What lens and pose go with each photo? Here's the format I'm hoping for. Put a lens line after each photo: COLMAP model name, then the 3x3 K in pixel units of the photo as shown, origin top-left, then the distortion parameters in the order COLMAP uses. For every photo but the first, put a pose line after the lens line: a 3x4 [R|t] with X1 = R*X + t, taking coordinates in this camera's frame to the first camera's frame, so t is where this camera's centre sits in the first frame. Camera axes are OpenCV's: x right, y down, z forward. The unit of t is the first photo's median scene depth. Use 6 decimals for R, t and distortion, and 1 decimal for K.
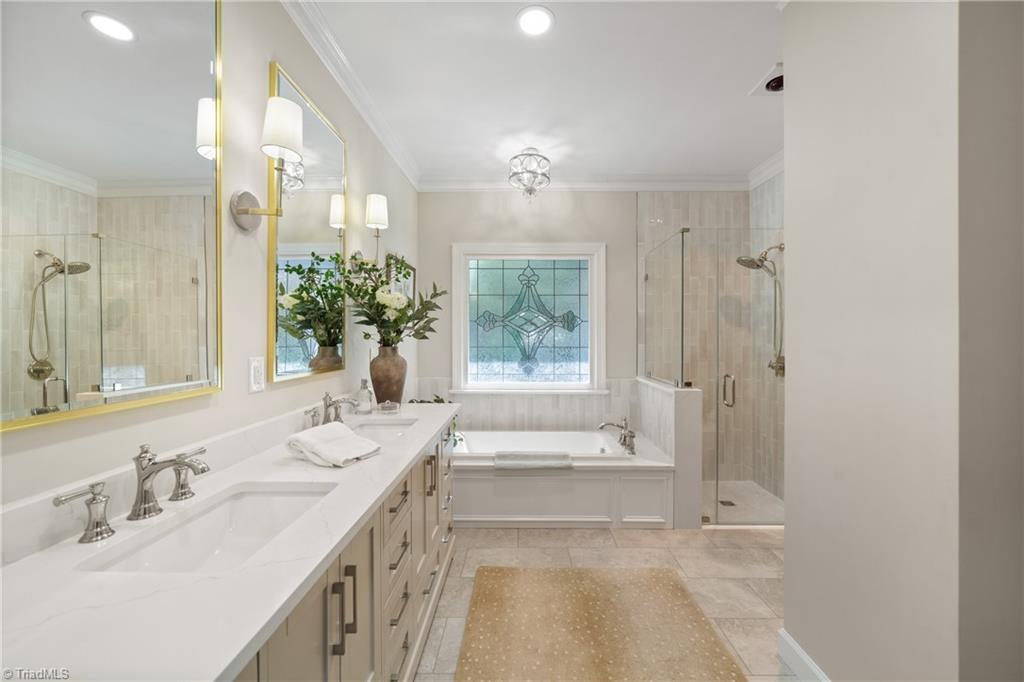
lens RADIAL K [[392.2, 0, 519.6], [0, 392.2, 343.7], [0, 0, 1]] dist [-0.011061, 0.002511]
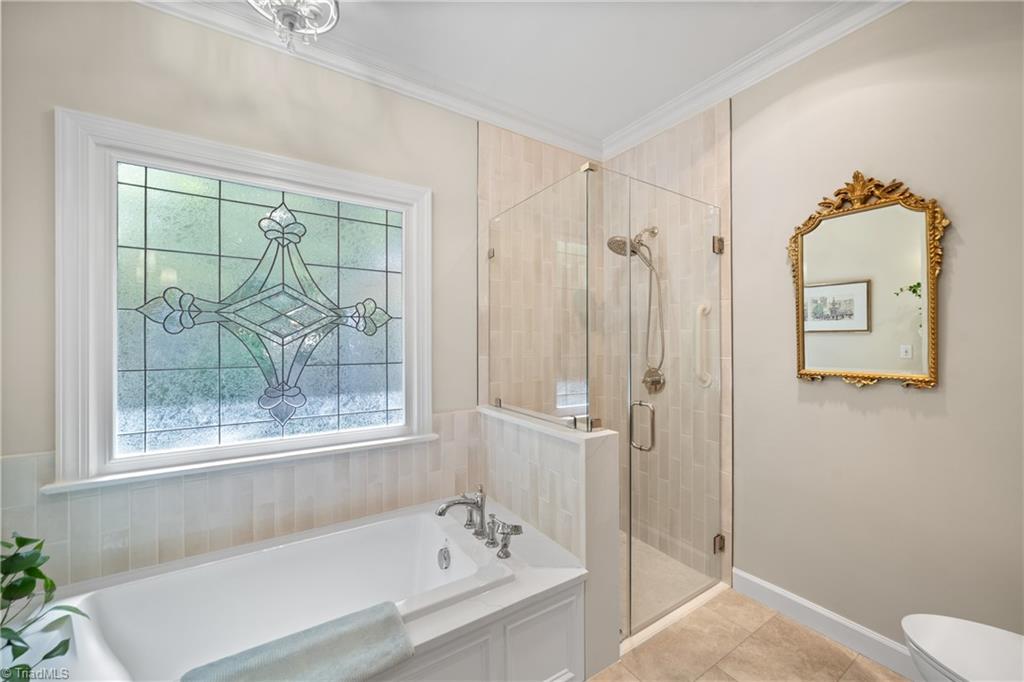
lens RADIAL K [[392.2, 0, 519.6], [0, 392.2, 343.7], [0, 0, 1]] dist [-0.011061, 0.002511]
pose [[0.839373, -0.002851, 0.543548, 0.005933], [0.014220, 0.999759, -0.016715, -0.007565], [-0.543370, 0.021759, 0.839212, 0.425174]]
